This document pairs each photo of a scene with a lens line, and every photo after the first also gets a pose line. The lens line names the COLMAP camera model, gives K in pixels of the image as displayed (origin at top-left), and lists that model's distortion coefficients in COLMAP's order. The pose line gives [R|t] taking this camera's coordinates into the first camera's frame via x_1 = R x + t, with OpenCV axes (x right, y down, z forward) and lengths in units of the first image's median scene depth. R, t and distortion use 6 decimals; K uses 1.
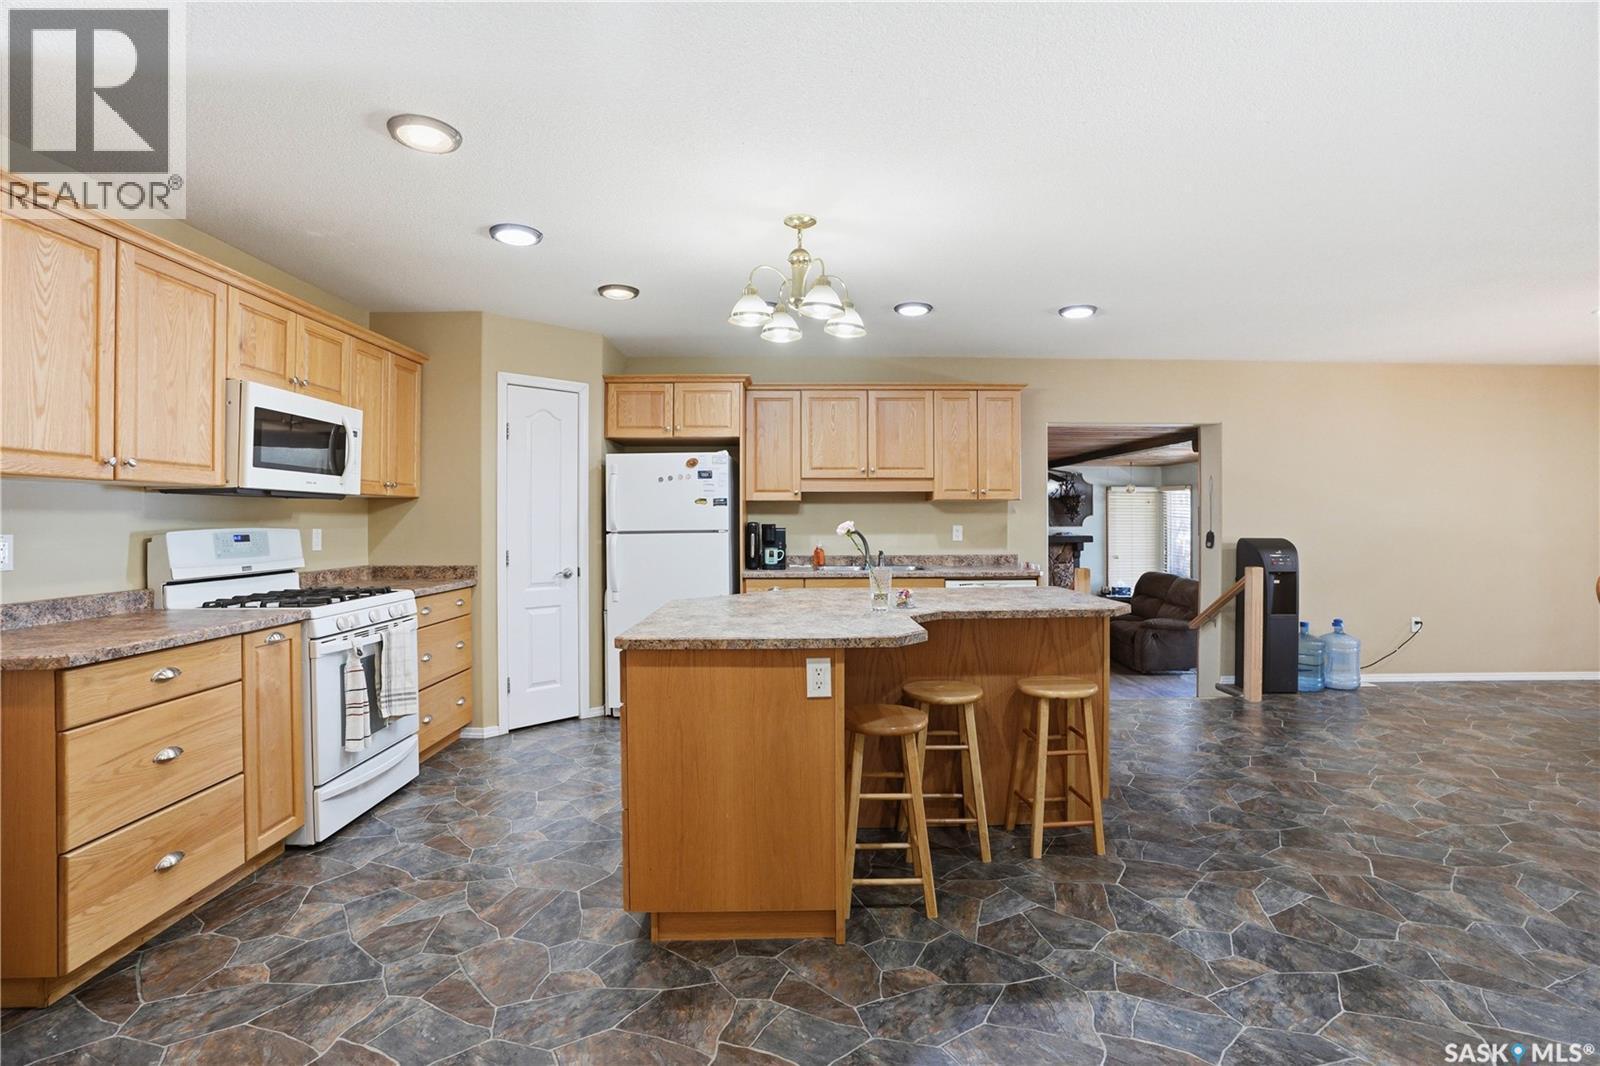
lens RADIAL K [[729.2, 0, 792.6], [0, 729.2, 522.2], [0, 0, 1]] dist [-0.026130, 0.004342]
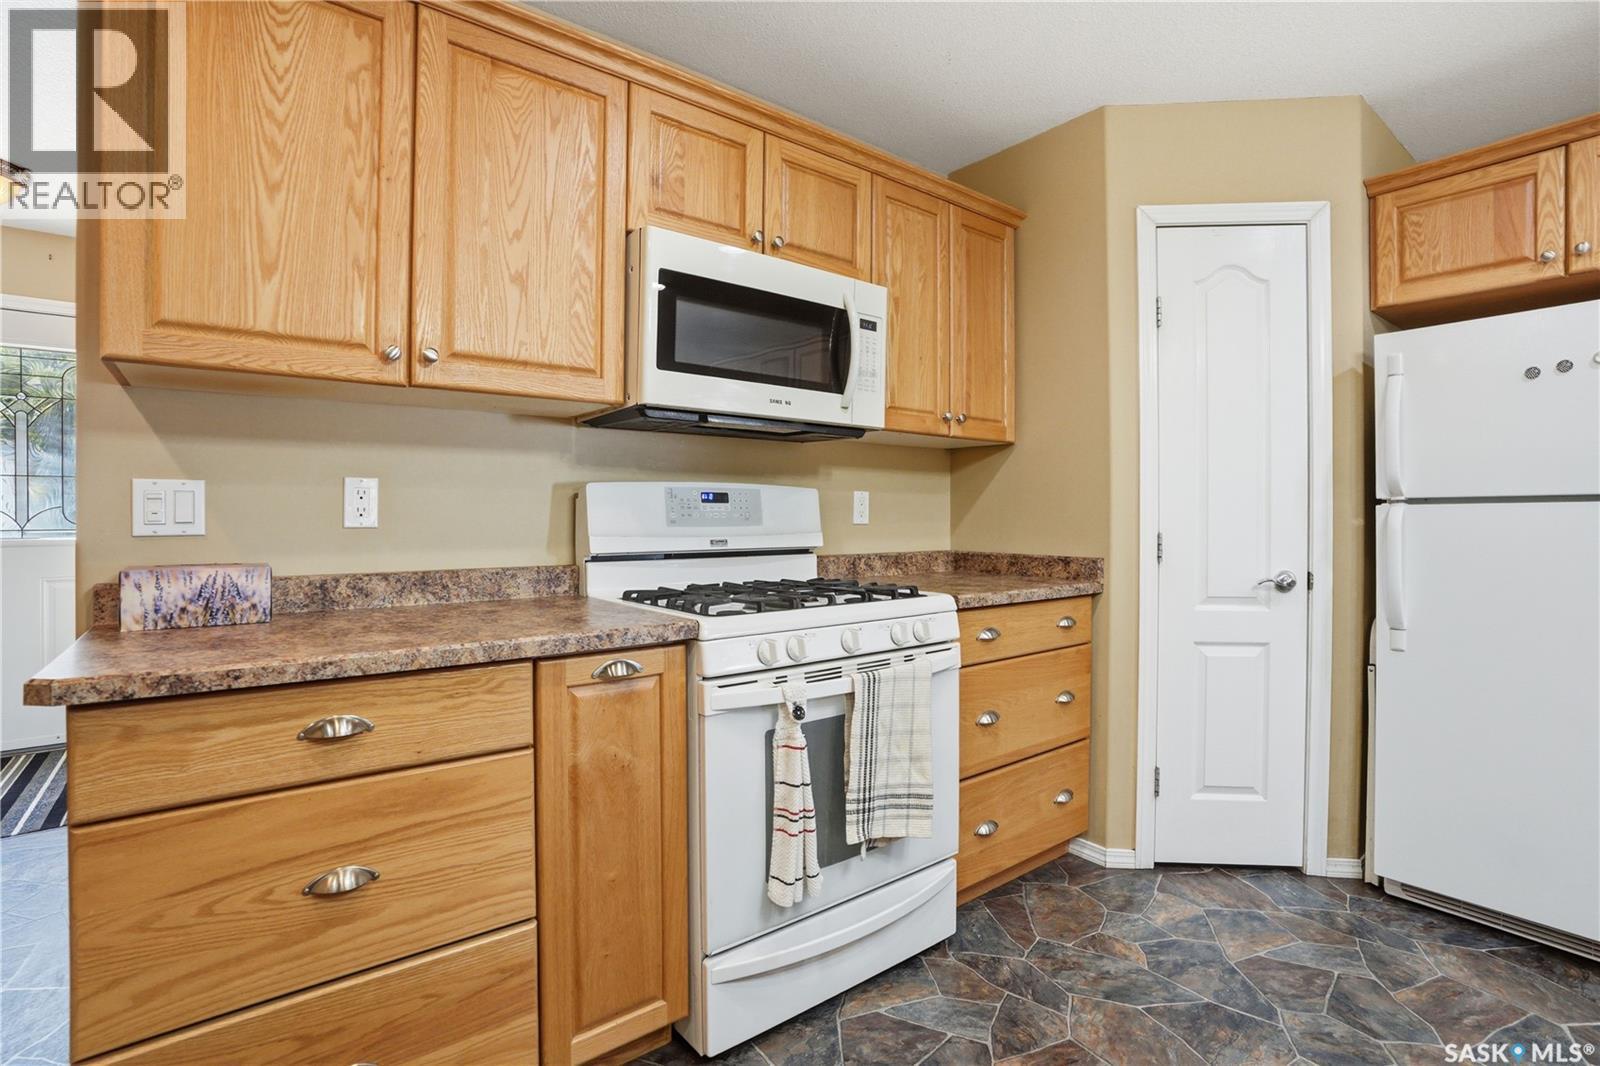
lens RADIAL K [[752.8, 0, 802.5], [0, 752.8, 512.2], [0, 0, 1]] dist [-0.056127, 0.017961]
pose [[0.614411, 0.002861, -0.788981, -0.188504], [-0.006856, 0.999975, -0.001713, 0.041317], [0.788956, 0.006462, 0.614415, 0.718010]]
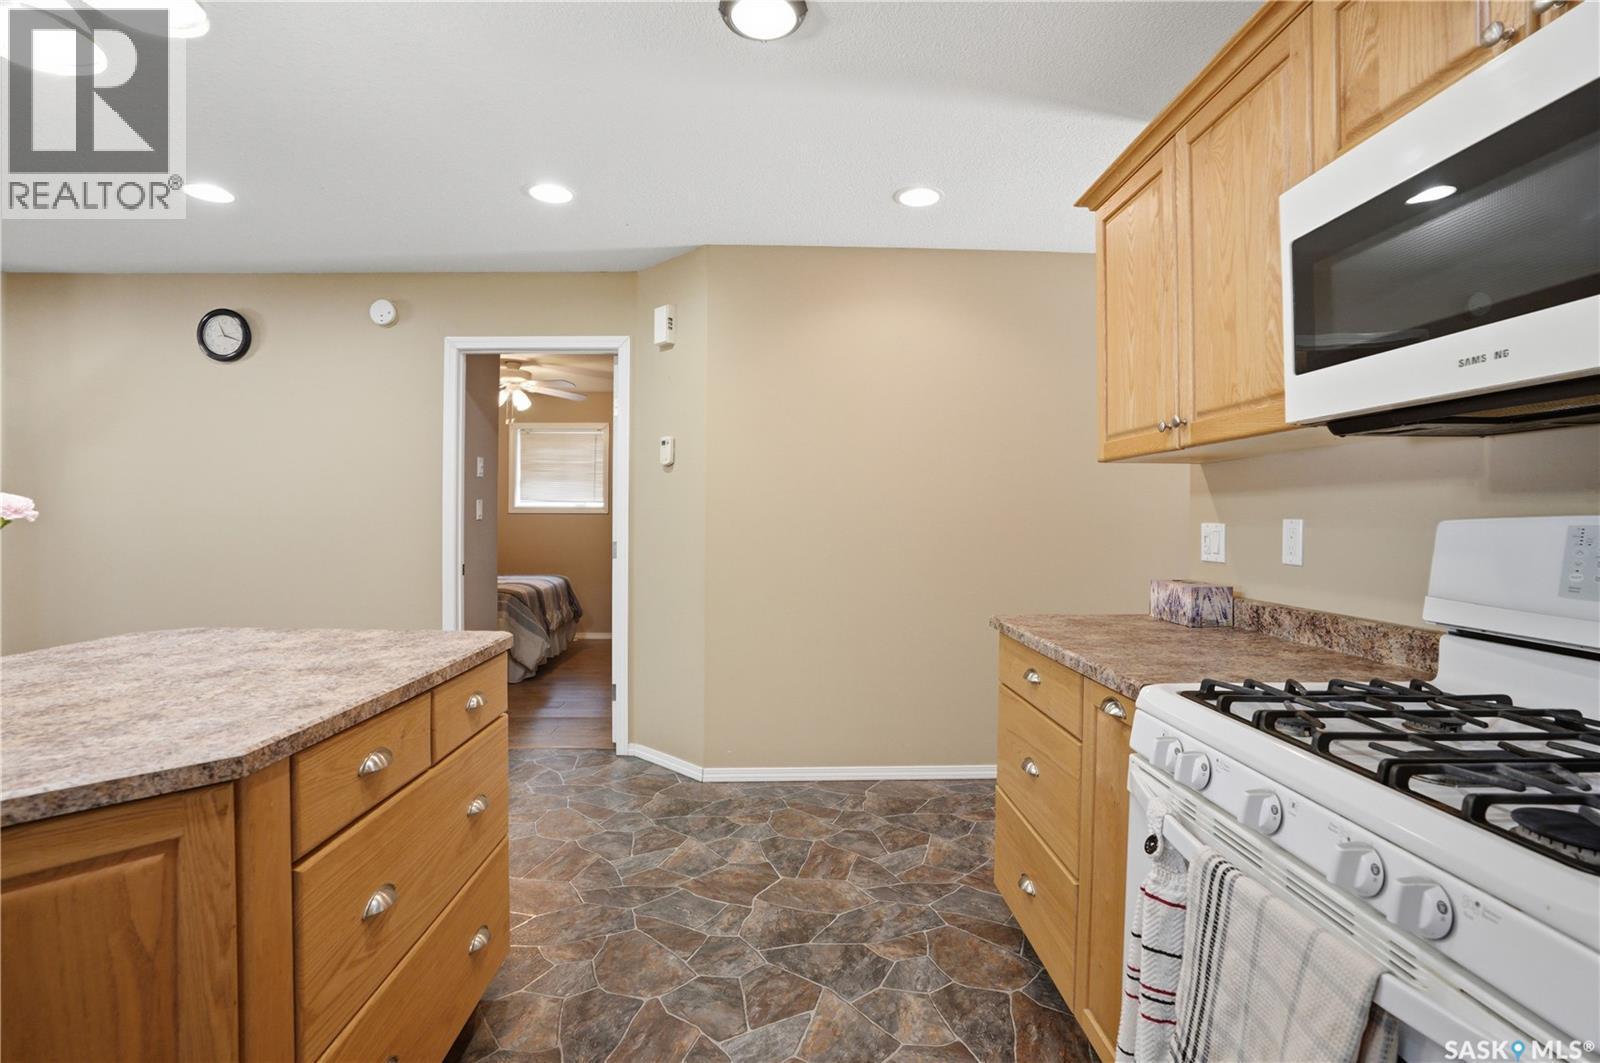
lens RADIAL K [[752.8, 0, 804.4], [0, 752.8, 507.3], [0, 0, 1]] dist [-0.056127, 0.017961]
pose [[-0.999734, 0.000293, -0.023064, -0.434975], [0.000534, 0.999945, -0.010455, 0.010293], [0.023060, -0.010465, -0.999679, 1.458307]]
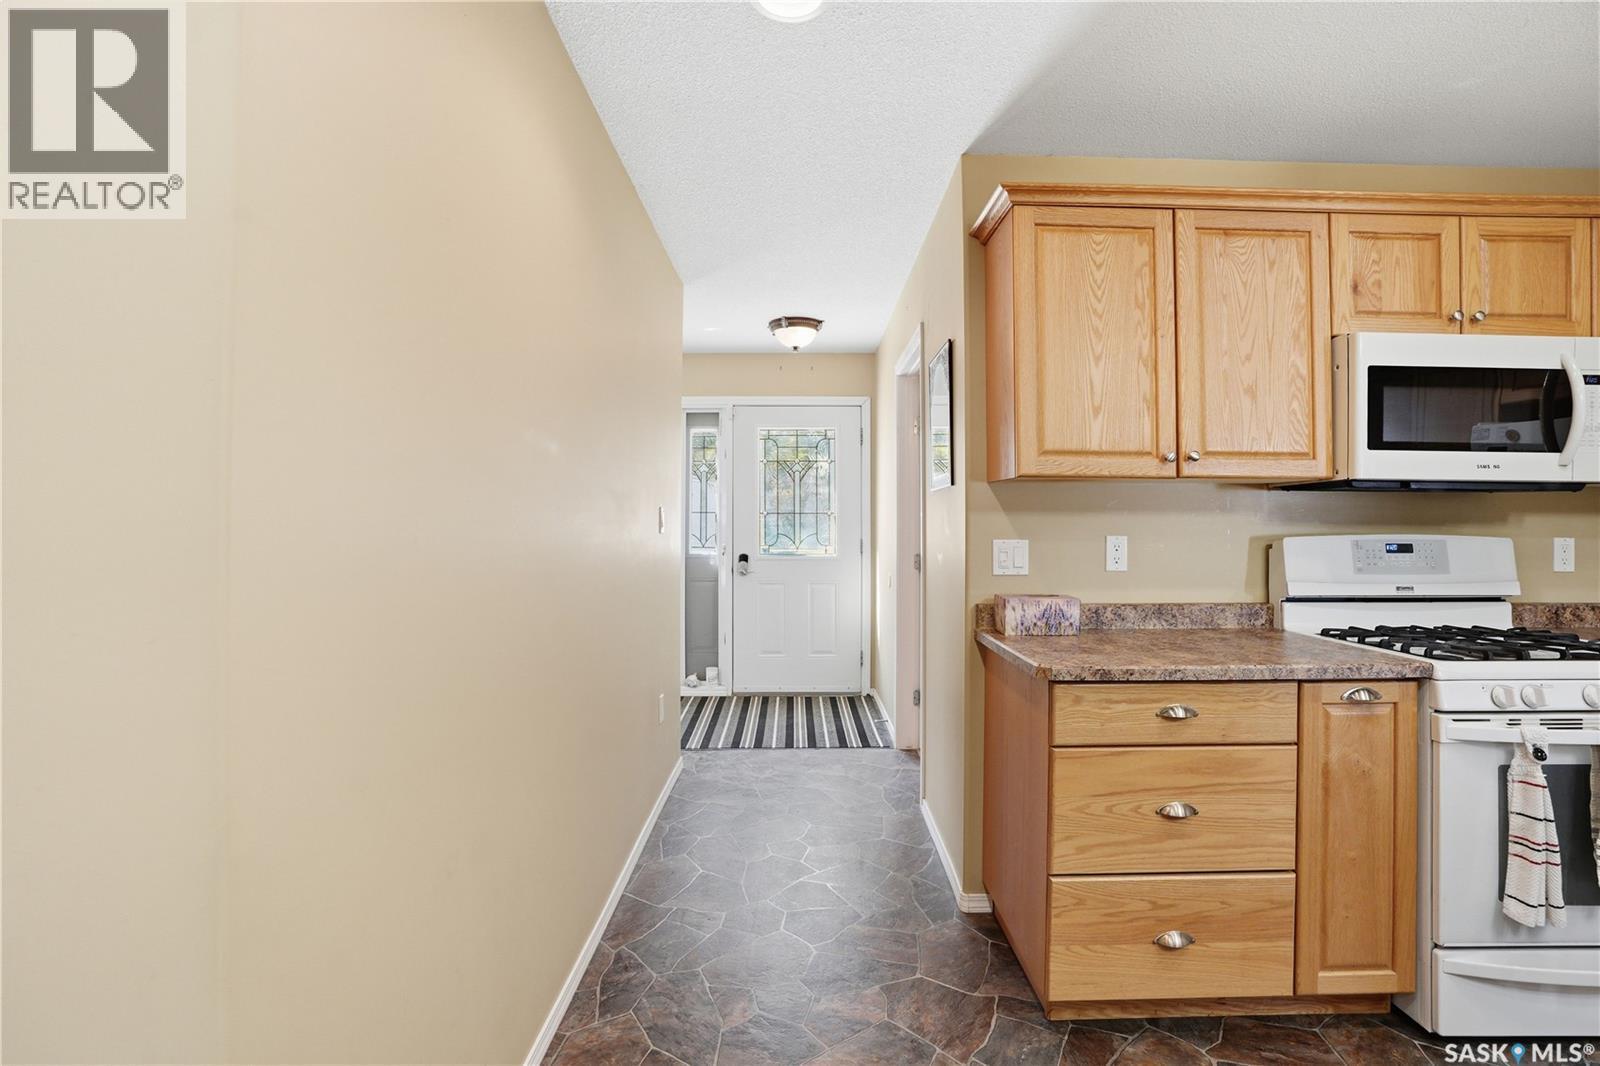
lens RADIAL K [[752.8, 0, 799.6], [0, 752.8, 505.3], [0, 0, 1]] dist [-0.056127, 0.017961]
pose [[0.004483, -0.013451, -0.999899, -0.022132], [-0.007999, 0.999877, -0.013486, -0.006850], [0.999958, 0.008059, 0.004374, 0.431342]]
